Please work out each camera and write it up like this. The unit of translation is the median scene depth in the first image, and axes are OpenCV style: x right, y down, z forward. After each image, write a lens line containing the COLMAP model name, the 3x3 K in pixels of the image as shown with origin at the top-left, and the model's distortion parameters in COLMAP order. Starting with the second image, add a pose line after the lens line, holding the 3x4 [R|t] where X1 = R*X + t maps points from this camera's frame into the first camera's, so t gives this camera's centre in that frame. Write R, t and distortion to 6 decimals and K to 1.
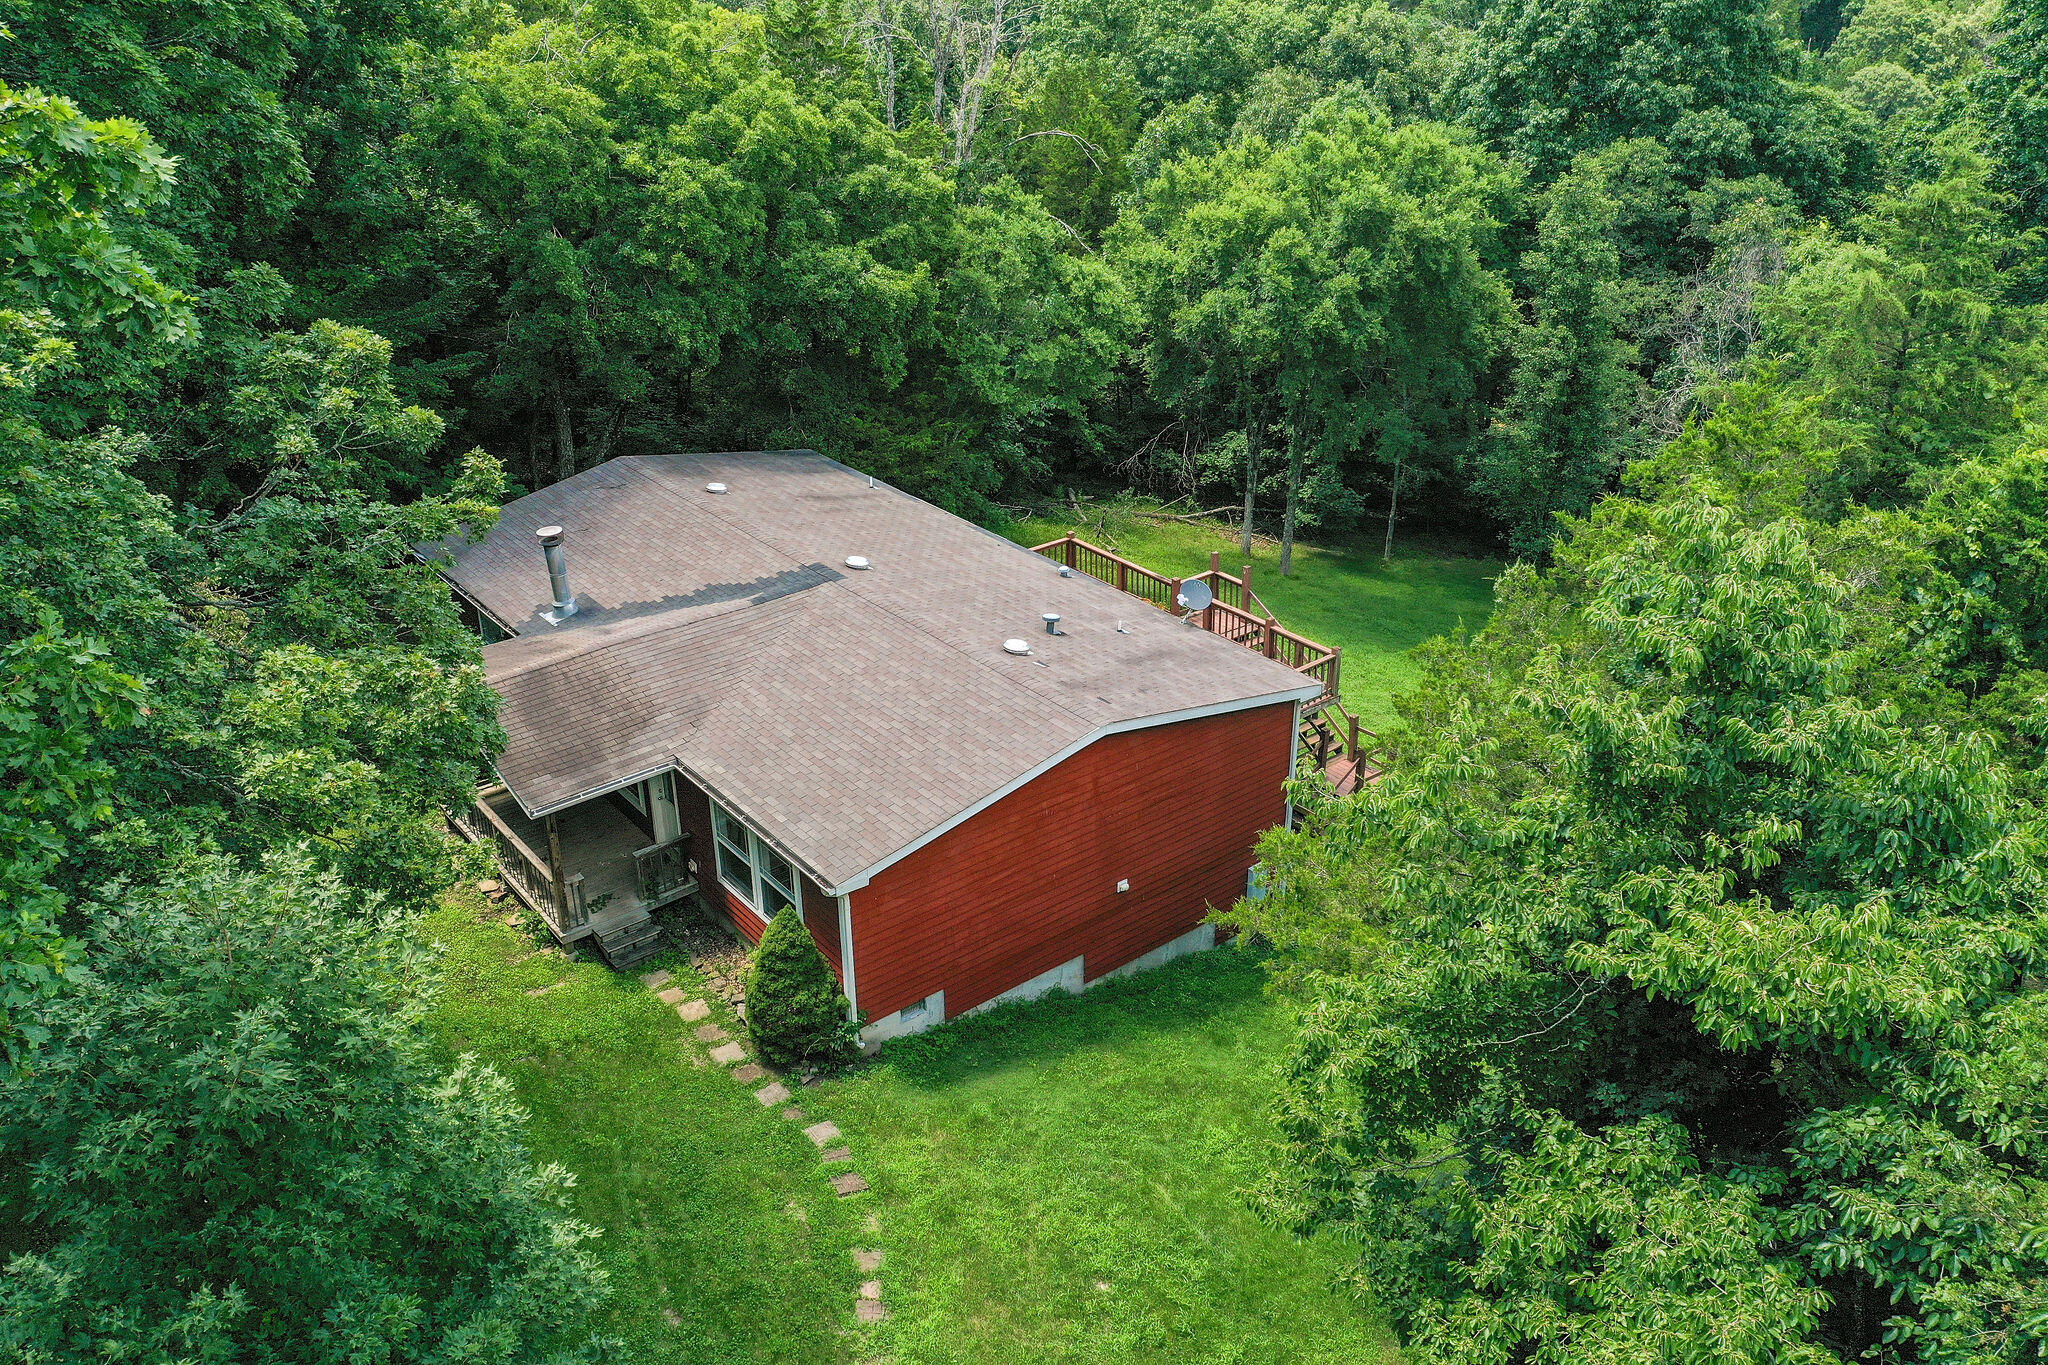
lens RADIAL K [[1611.9, 0, 1010.5], [0, 1611.9, 671.8], [0, 0, 1]] dist [-0.003559, -0.008277]
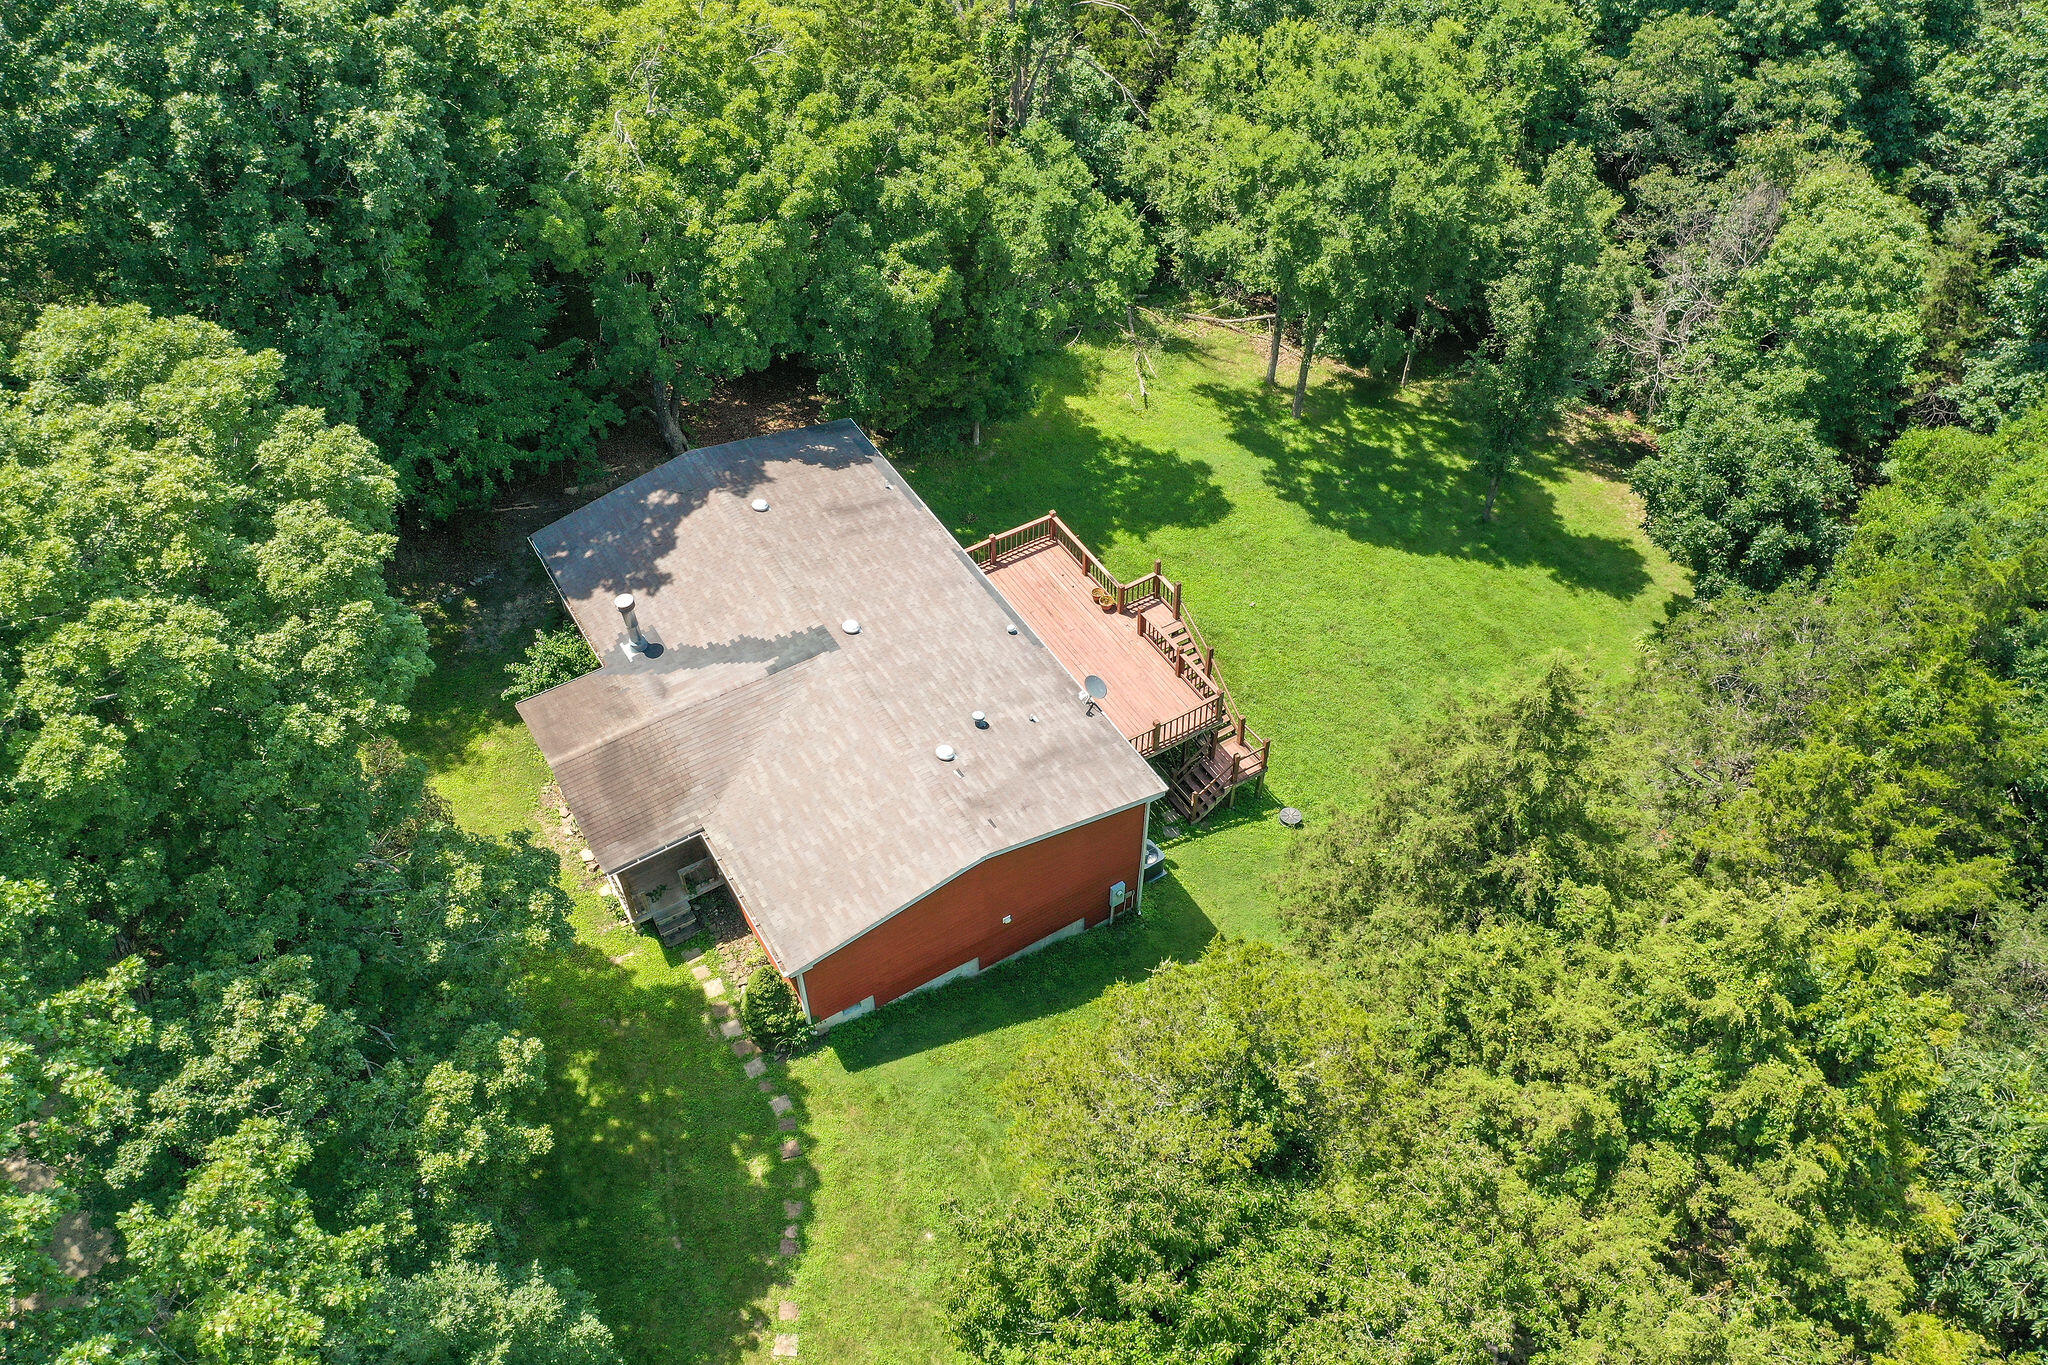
lens RADIAL K [[1611.9, 0, 1010.5], [0, 1611.9, 671.8], [0, 0, 1]] dist [-0.003559, -0.008277]
pose [[0.992244, 0.091085, -0.084590, 0.155796], [-0.055332, 0.933000, 0.355597, -0.526180], [0.111312, -0.348158, 0.930804, -0.246786]]
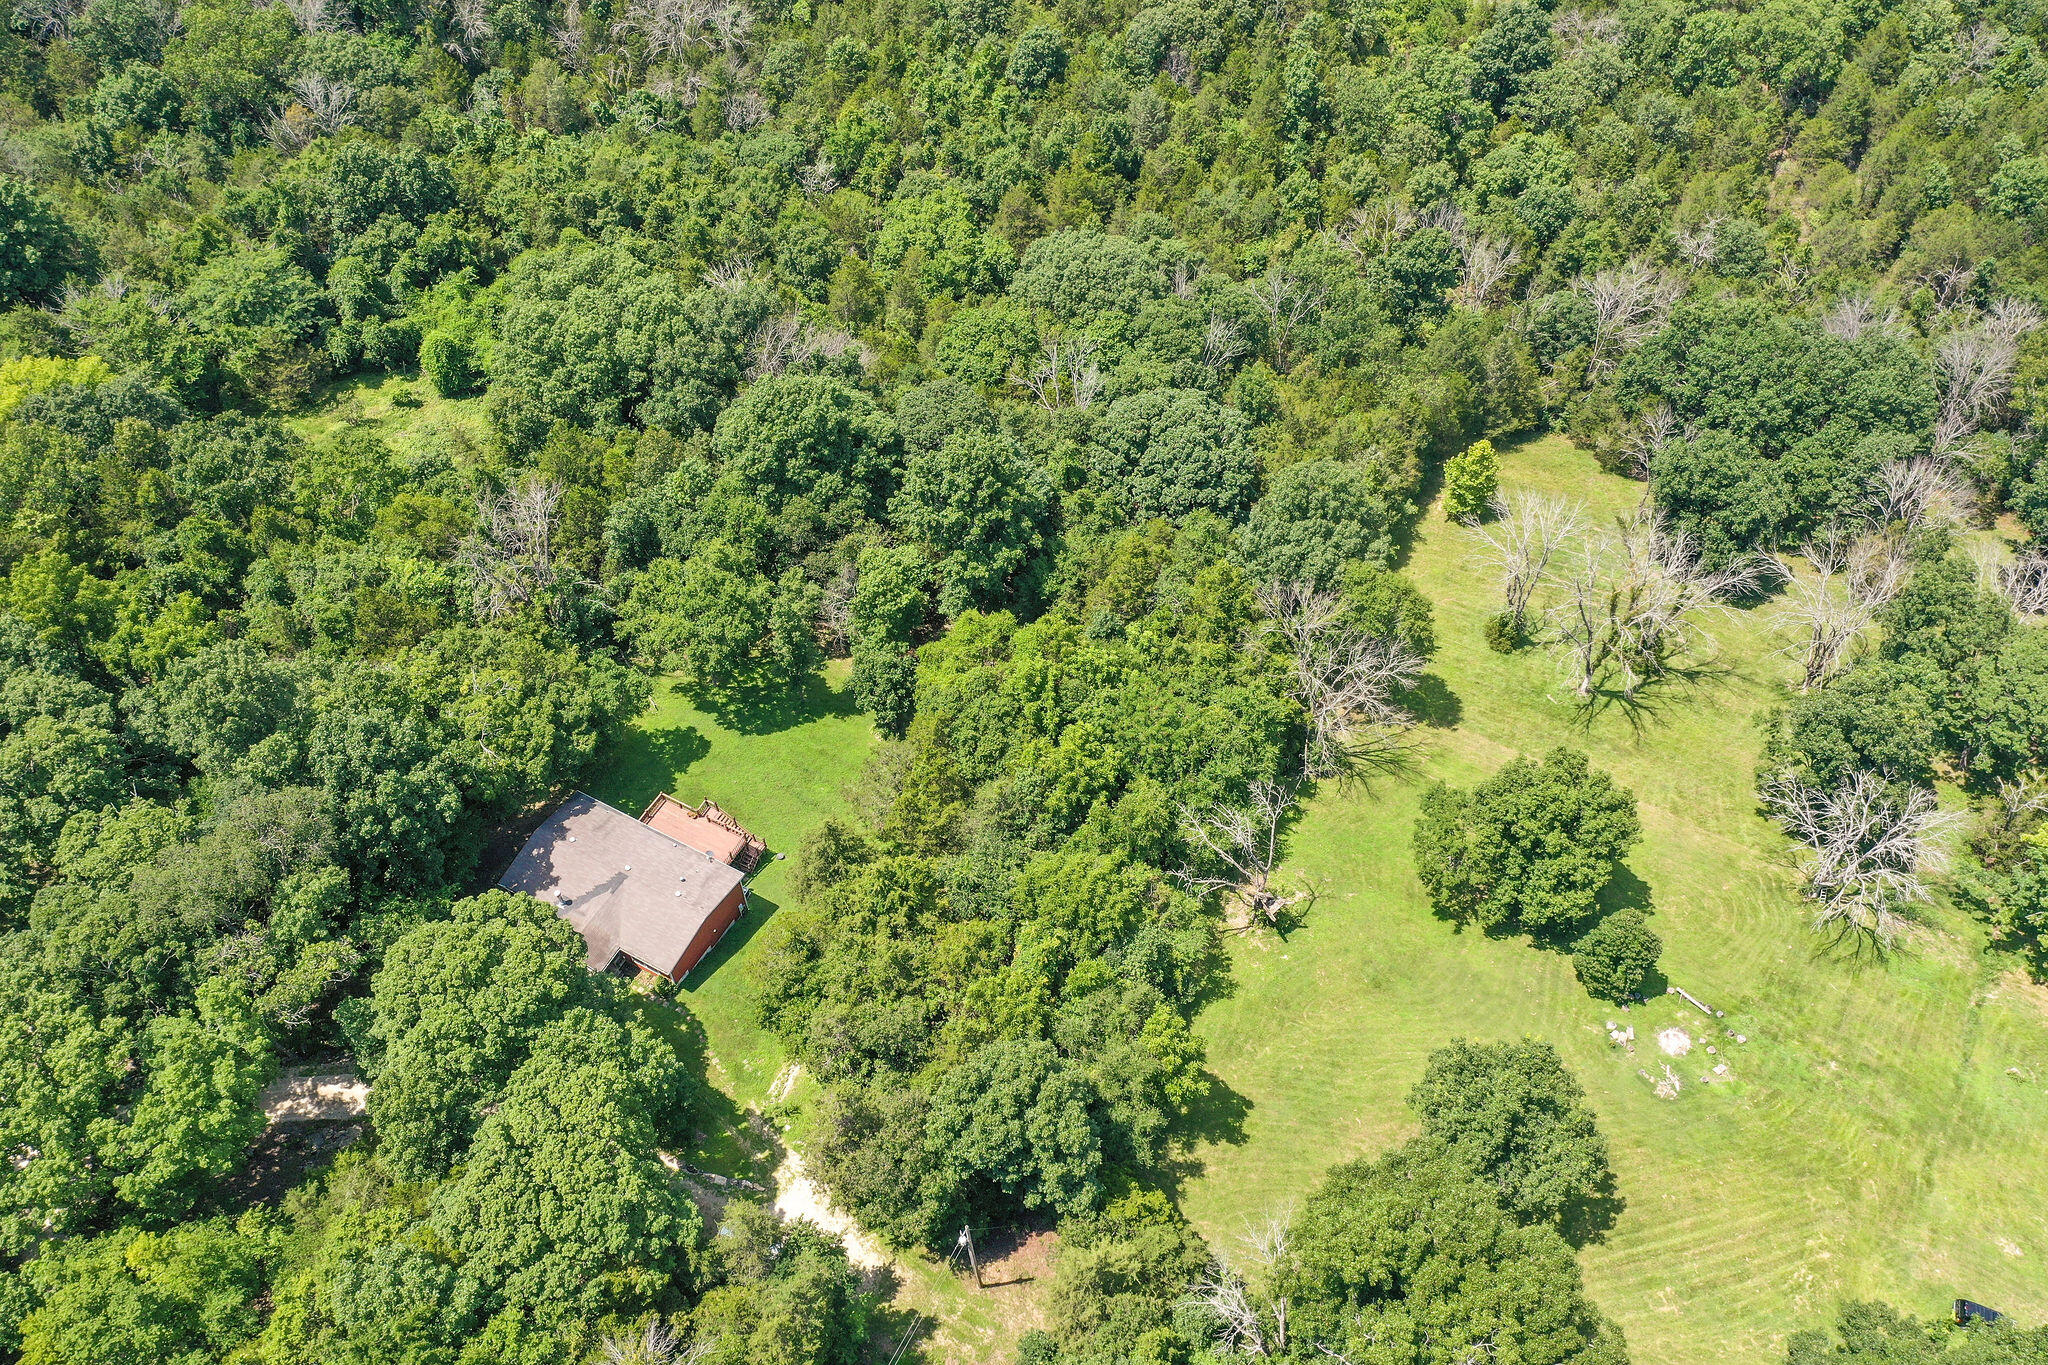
lens RADIAL K [[1611.9, 0, 1010.5], [0, 1611.9, 671.8], [0, 0, 1]] dist [-0.003559, -0.008277]
pose [[0.920665, -0.308686, 0.238933, -0.024225], [0.178450, 0.877217, 0.445698, -2.222470], [-0.347177, -0.367701, 0.862708, -2.778391]]
